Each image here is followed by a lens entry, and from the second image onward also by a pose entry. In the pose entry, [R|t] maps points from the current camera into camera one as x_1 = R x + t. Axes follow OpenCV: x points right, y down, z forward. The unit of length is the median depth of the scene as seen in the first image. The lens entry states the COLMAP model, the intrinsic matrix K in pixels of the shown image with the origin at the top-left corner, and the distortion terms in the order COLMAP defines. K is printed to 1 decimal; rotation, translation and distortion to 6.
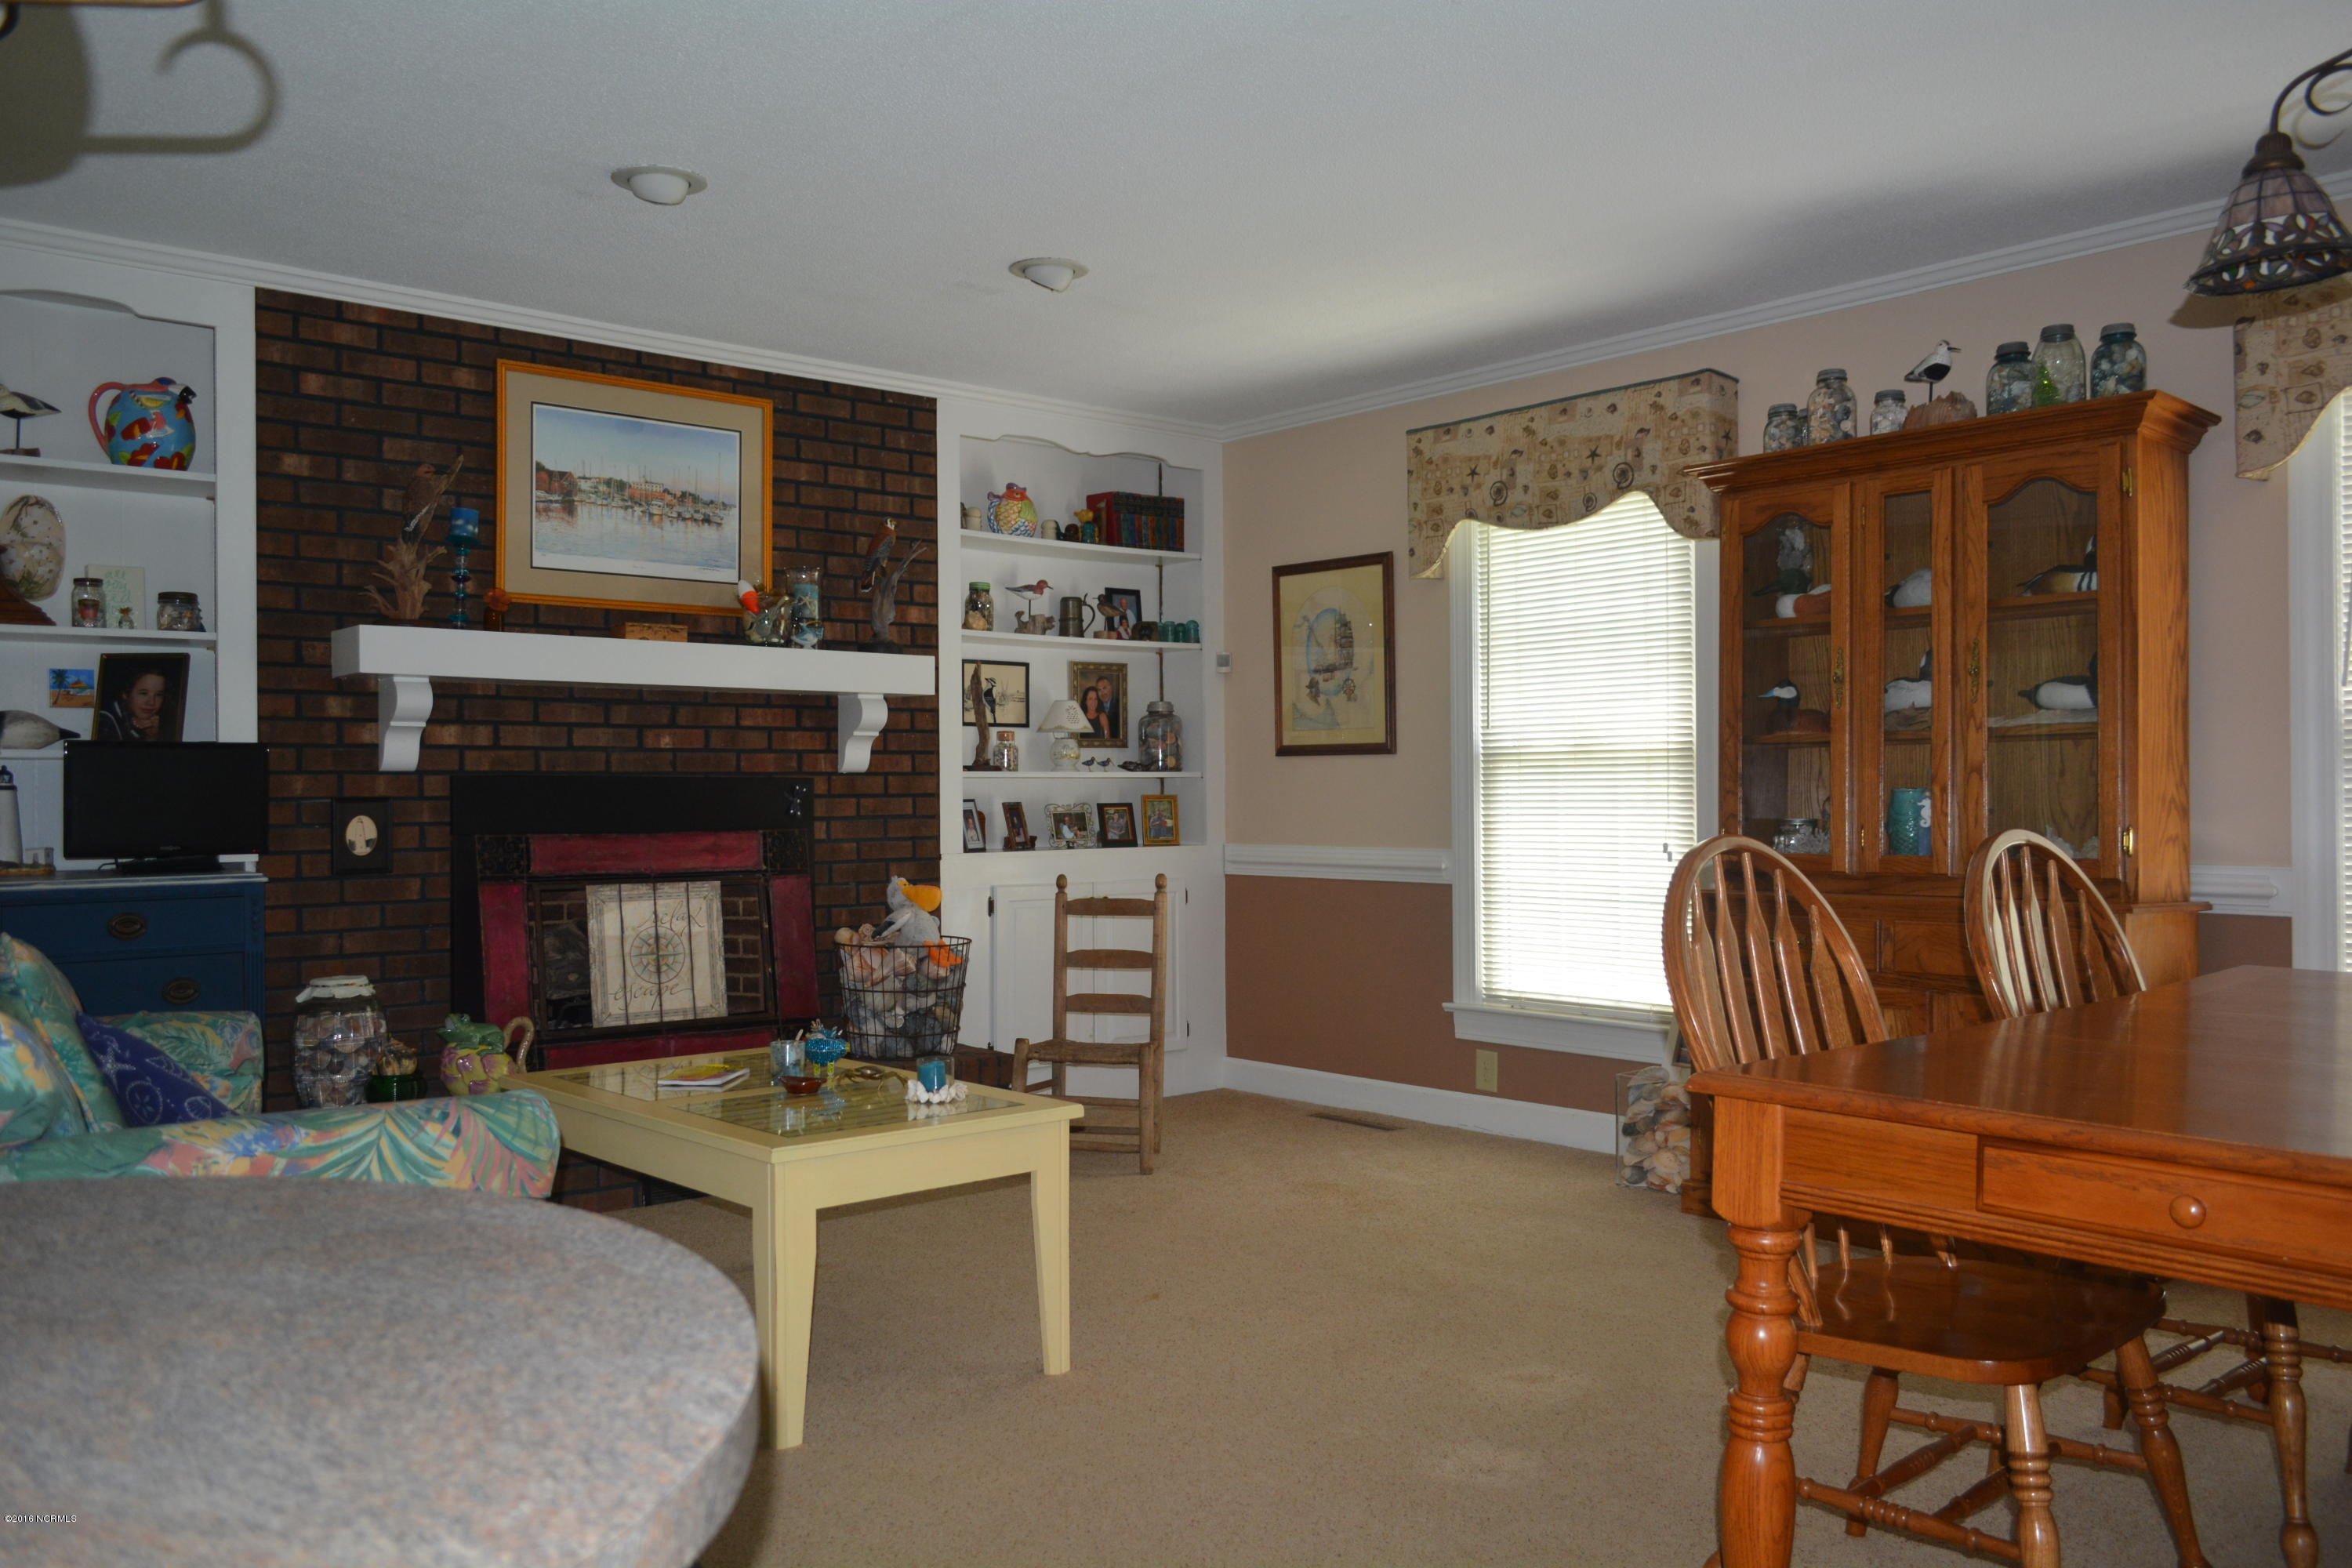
lens RADIAL K [[1832.7, 0, 1174.3], [0, 1832.7, 778.8], [0, 0, 1]] dist [-0.014942, 0.011218]
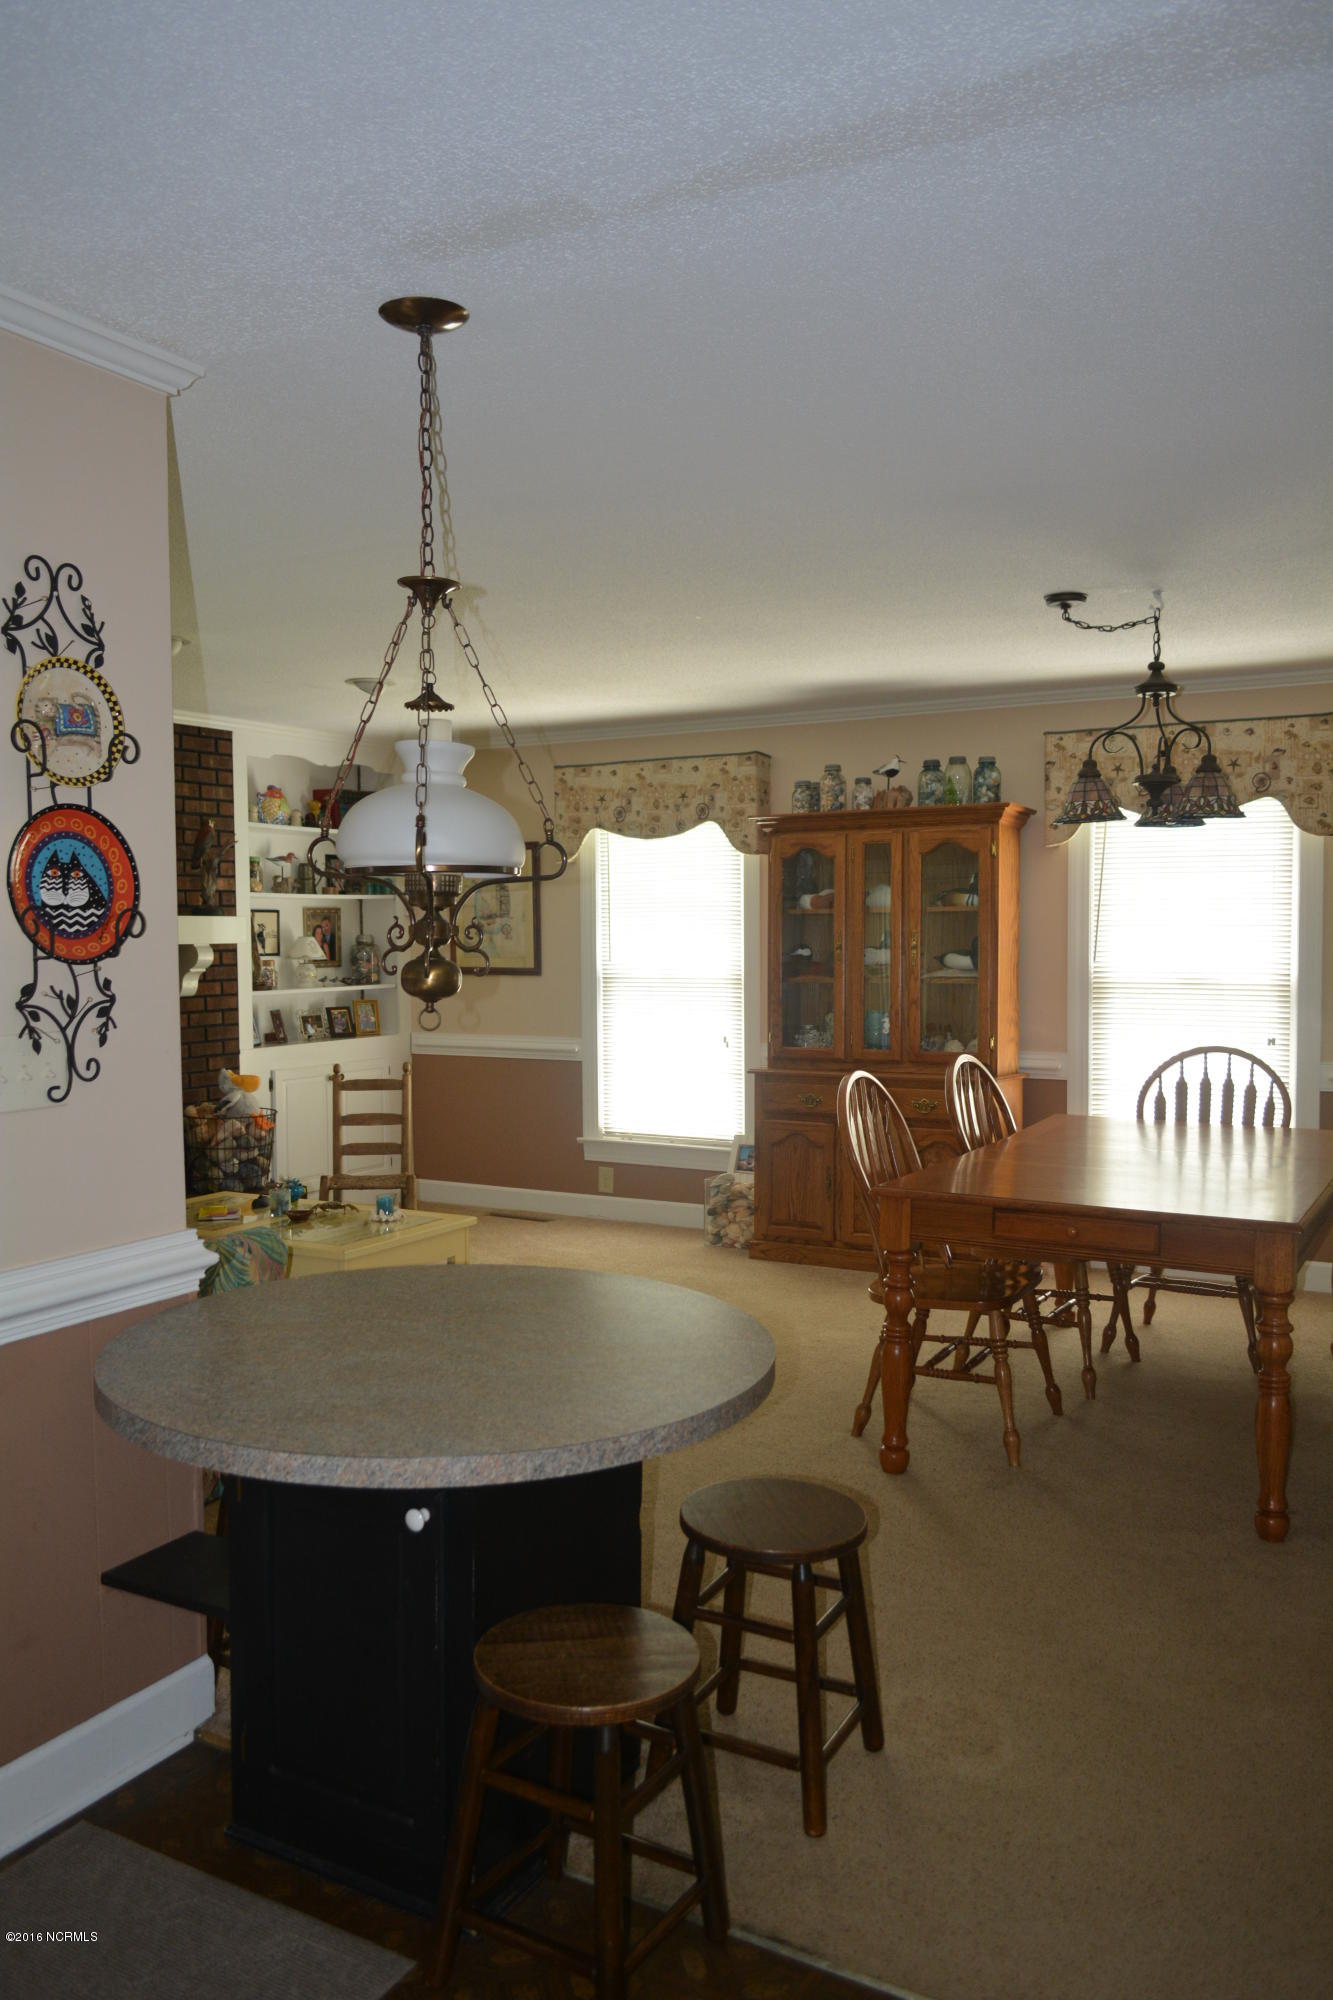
lens RADIAL K [[1558.4, 0, 662.6], [0, 1558.4, 991.2], [0, 0, 1]] dist [-0.014942, 0.011218]
pose [[0.946261, -0.013428, 0.323124, -0.230474], [-0.001008, 0.999010, 0.044467, -0.066478], [-0.323401, -0.042403, 0.945311, -0.291504]]
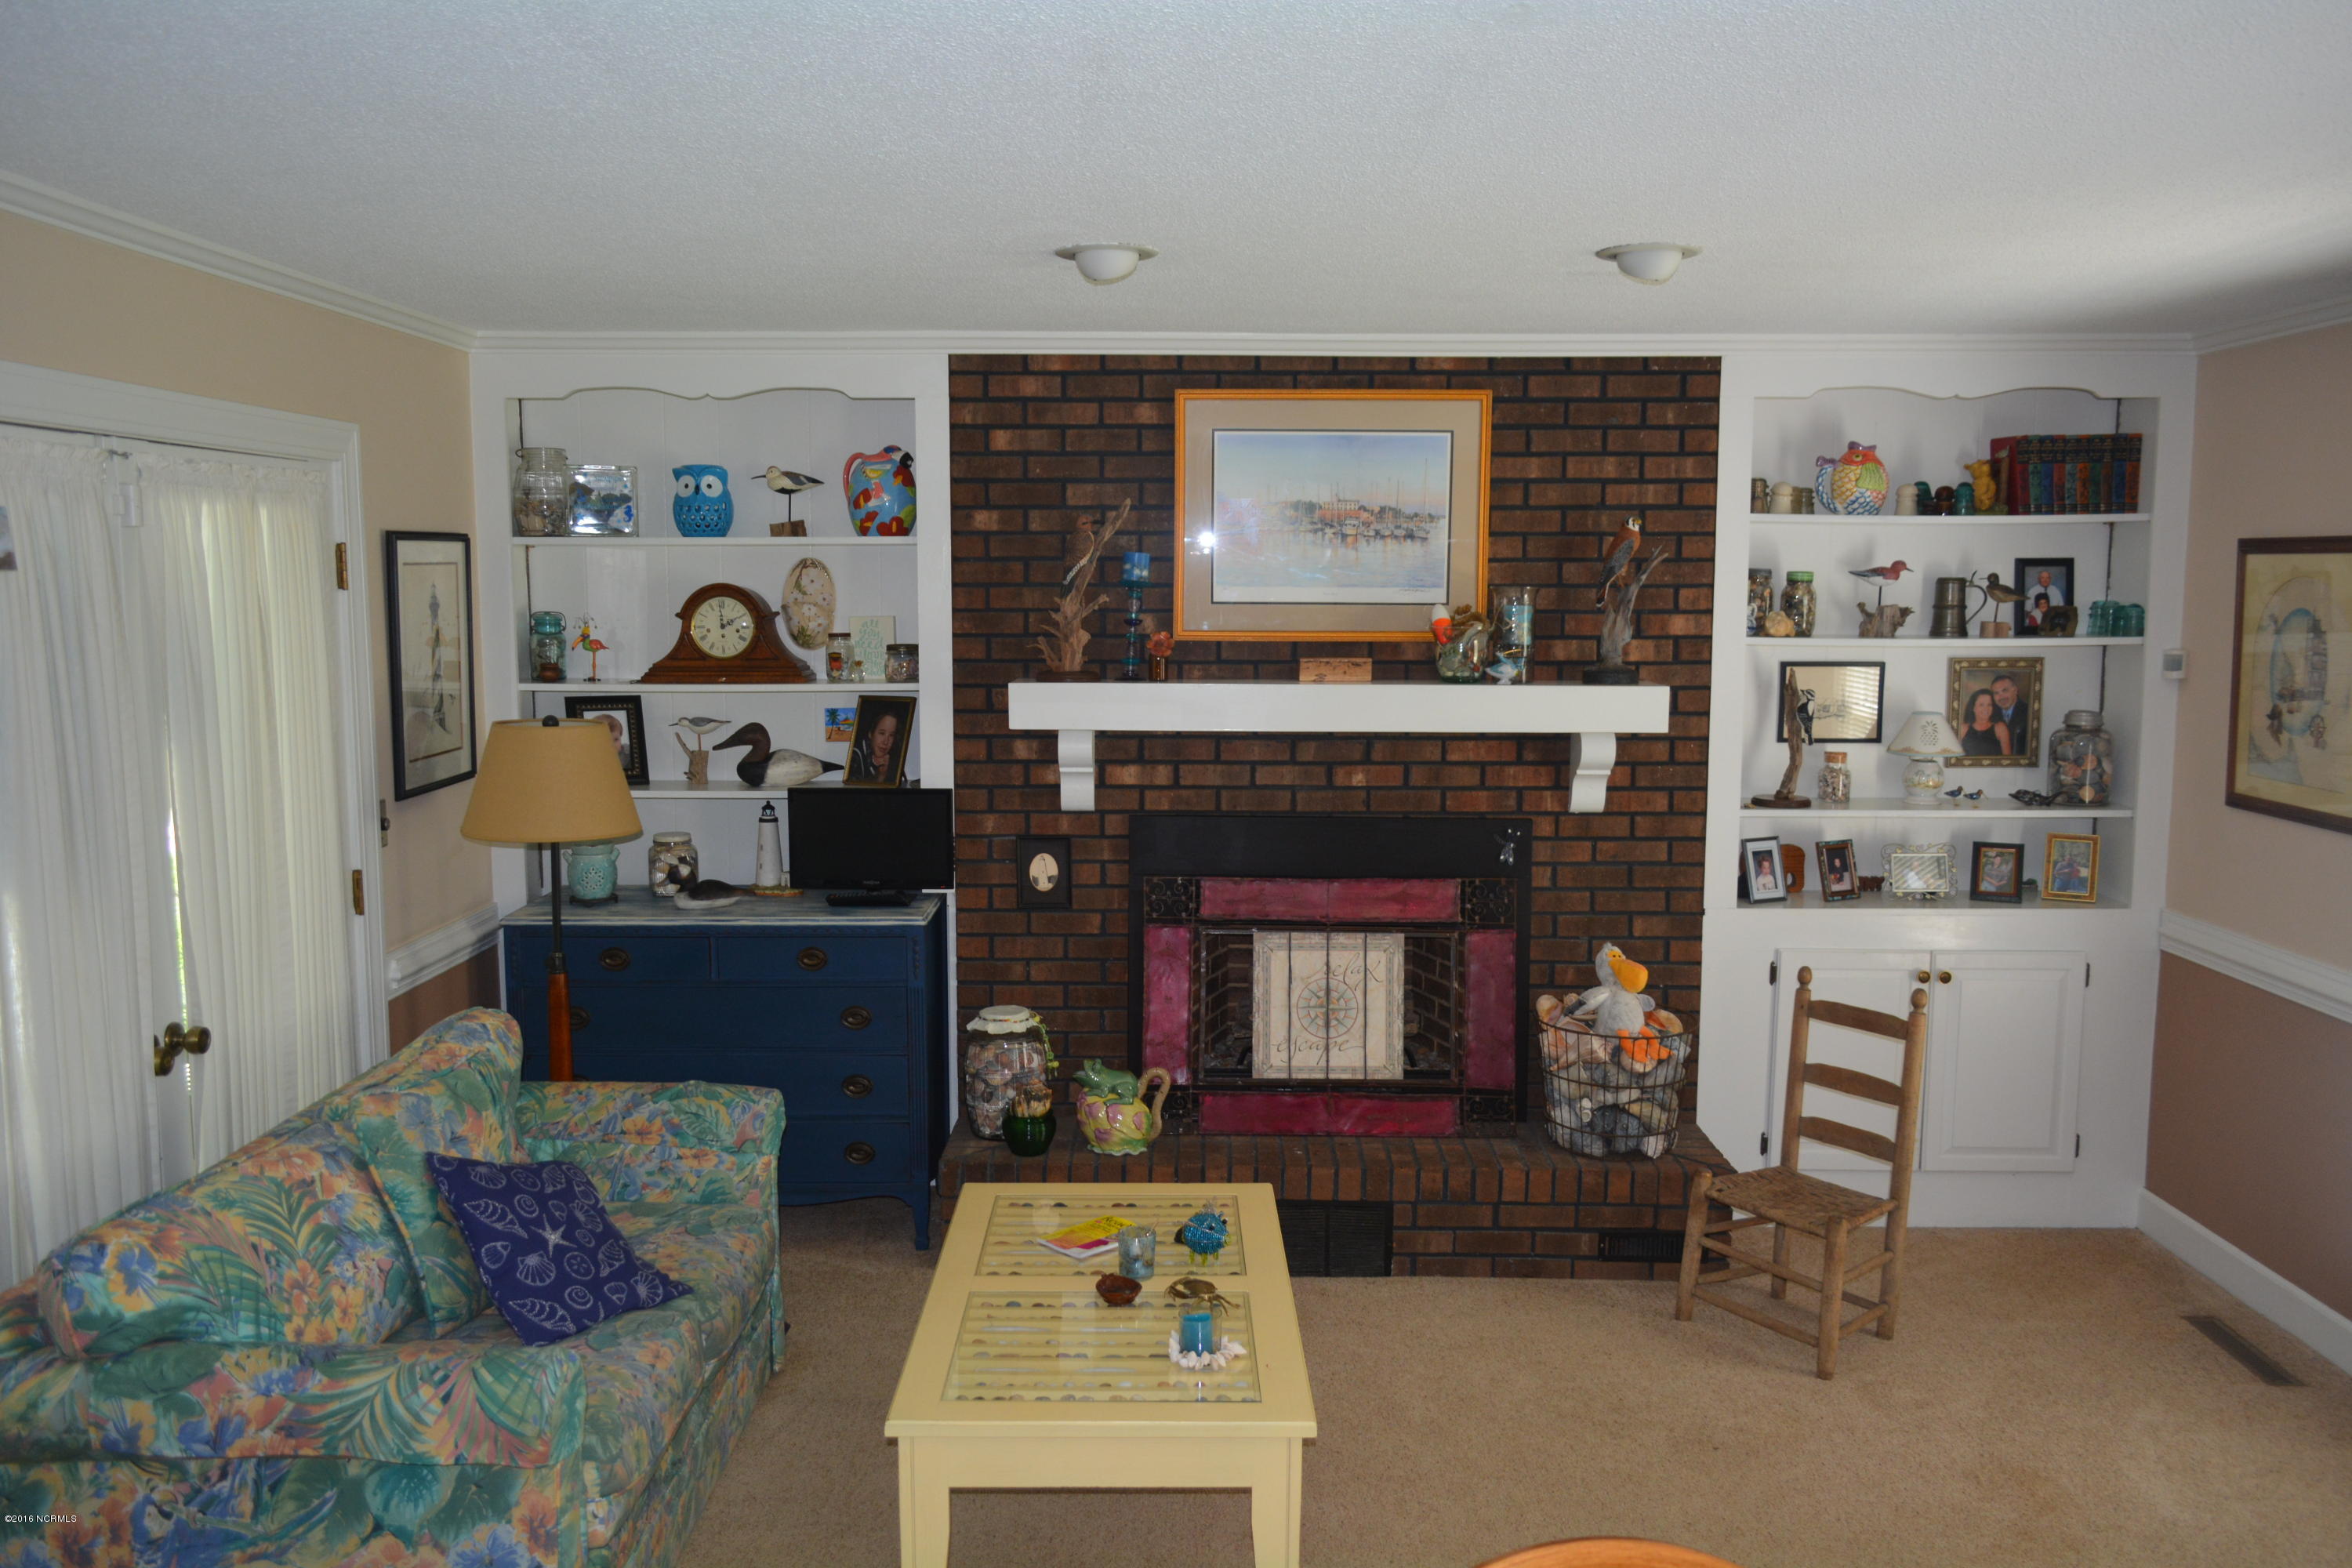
lens RADIAL K [[1832.7, 0, 1173.3], [0, 1832.7, 776.7], [0, 0, 1]] dist [-0.014942, 0.011218]
pose [[0.746376, 0.080148, -0.660681, 0.268012], [-0.001594, 0.992934, 0.118654, -0.131670], [0.665523, -0.087507, 0.741230, 0.242675]]
